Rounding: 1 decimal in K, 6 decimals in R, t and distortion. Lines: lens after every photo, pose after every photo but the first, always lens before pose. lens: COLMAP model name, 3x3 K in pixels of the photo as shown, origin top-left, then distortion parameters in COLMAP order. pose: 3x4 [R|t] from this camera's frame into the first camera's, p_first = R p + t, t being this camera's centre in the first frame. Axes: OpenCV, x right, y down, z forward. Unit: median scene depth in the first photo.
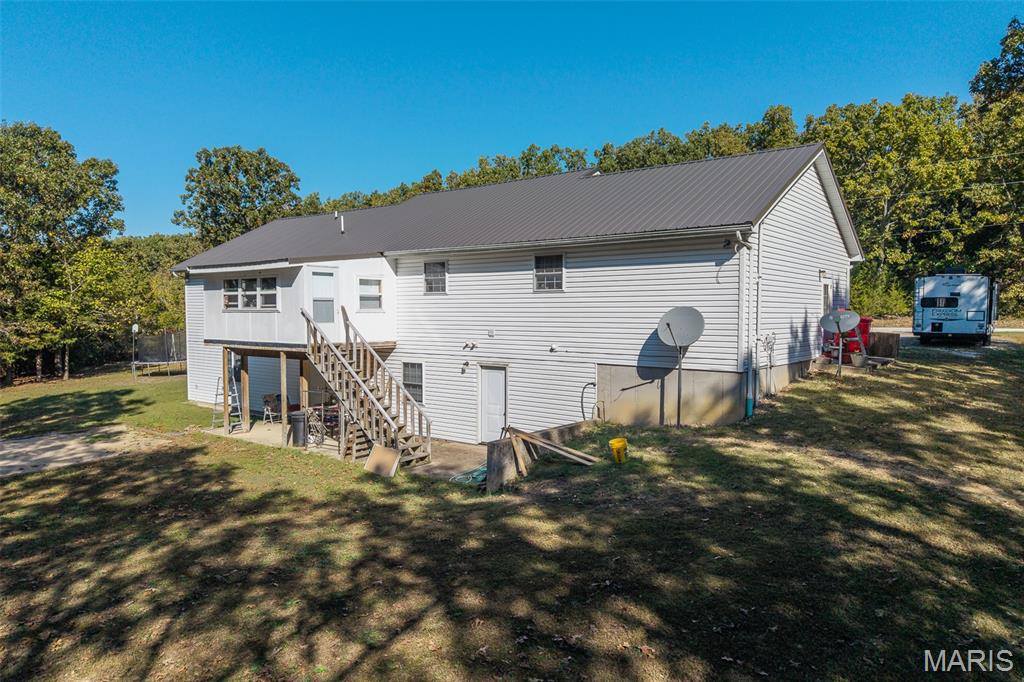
lens RADIAL K [[698.9, 0, 513.9], [0, 698.9, 342.3], [0, 0, 1]] dist [-0.004662, -0.004133]
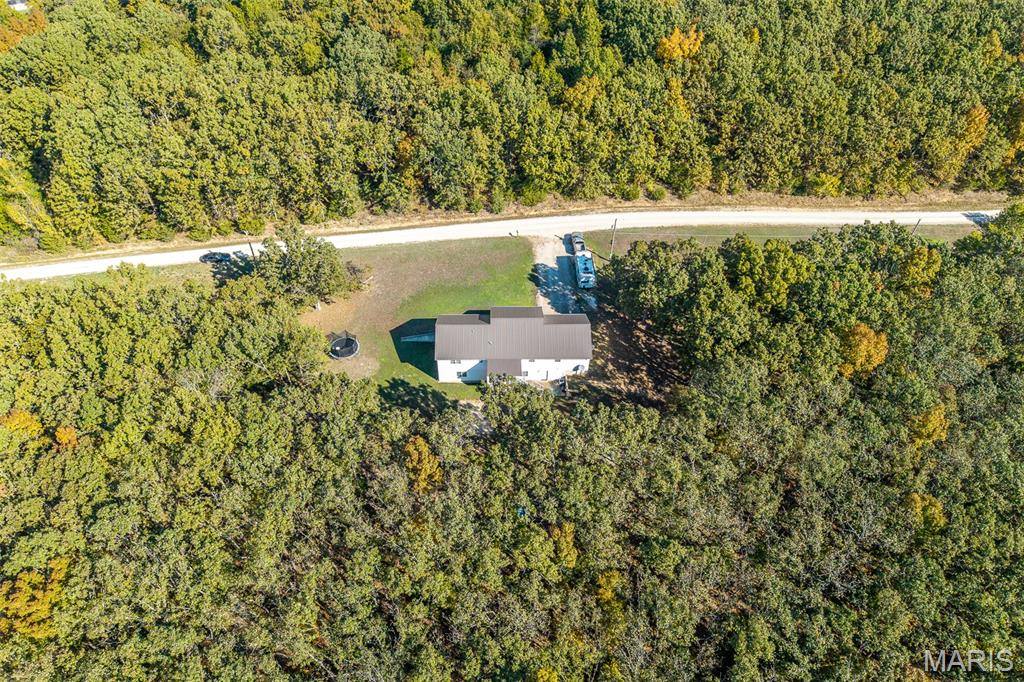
lens RADIAL K [[698.9, 0, 513.9], [0, 698.9, 342.3], [0, 0, 1]] dist [-0.004662, -0.004133]
pose [[0.766813, -0.444828, 0.462737, -4.867787], [0.014510, 0.732749, 0.680344, -7.085739], [-0.641706, -0.514983, 0.568336, -3.496098]]
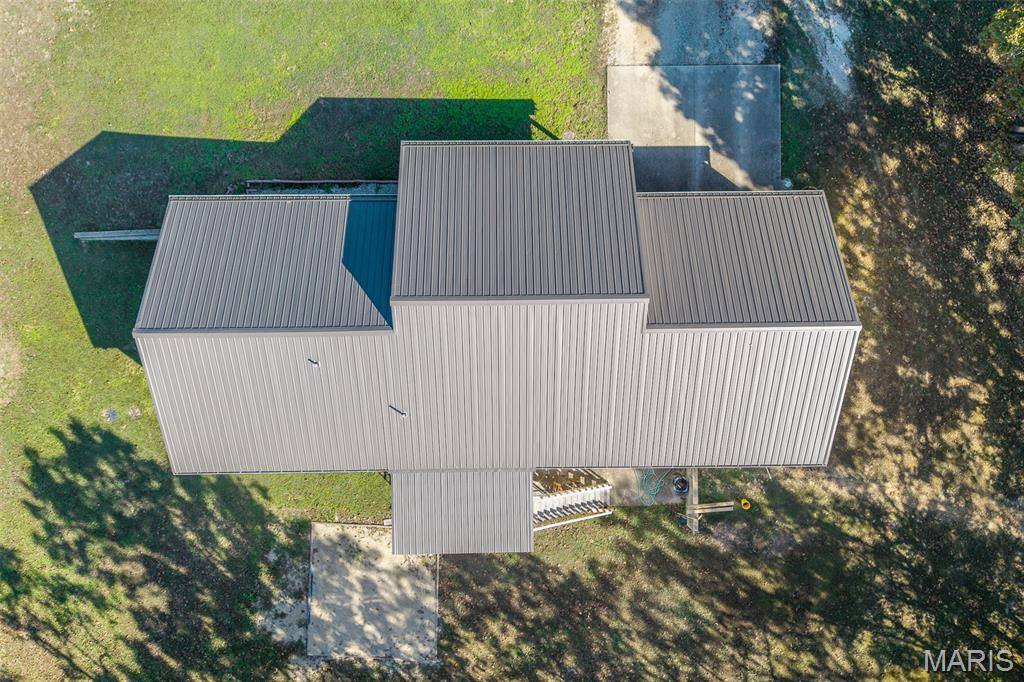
lens RADIAL K [[698.9, 0, 513.9], [0, 698.9, 342.3], [0, 0, 1]] dist [-0.004662, -0.004133]
pose [[0.777572, -0.628787, 0.003015, -0.139380], [0.022541, 0.032665, 0.999212, -2.628370], [-0.628390, -0.776891, 0.039572, 2.155007]]
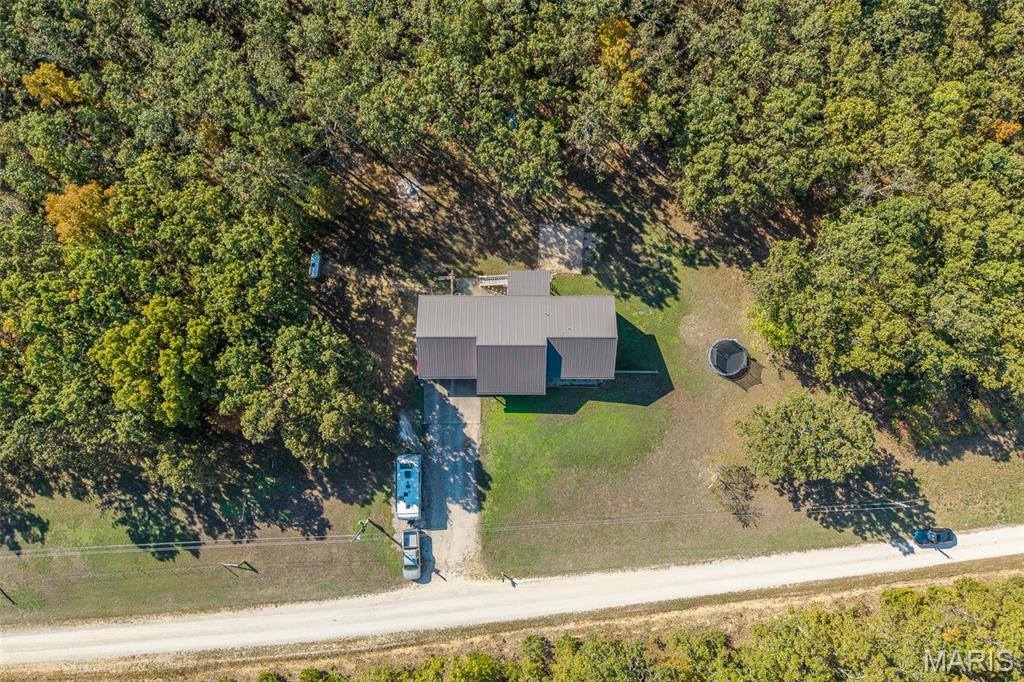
lens RADIAL K [[698.9, 0, 513.9], [0, 698.9, 342.3], [0, 0, 1]] dist [-0.004662, -0.004133]
pose [[-0.785749, 0.618093, -0.023666, 0.102919], [-0.048472, -0.023386, 0.998551, -8.131403], [0.616644, 0.785757, 0.048335, 1.954837]]
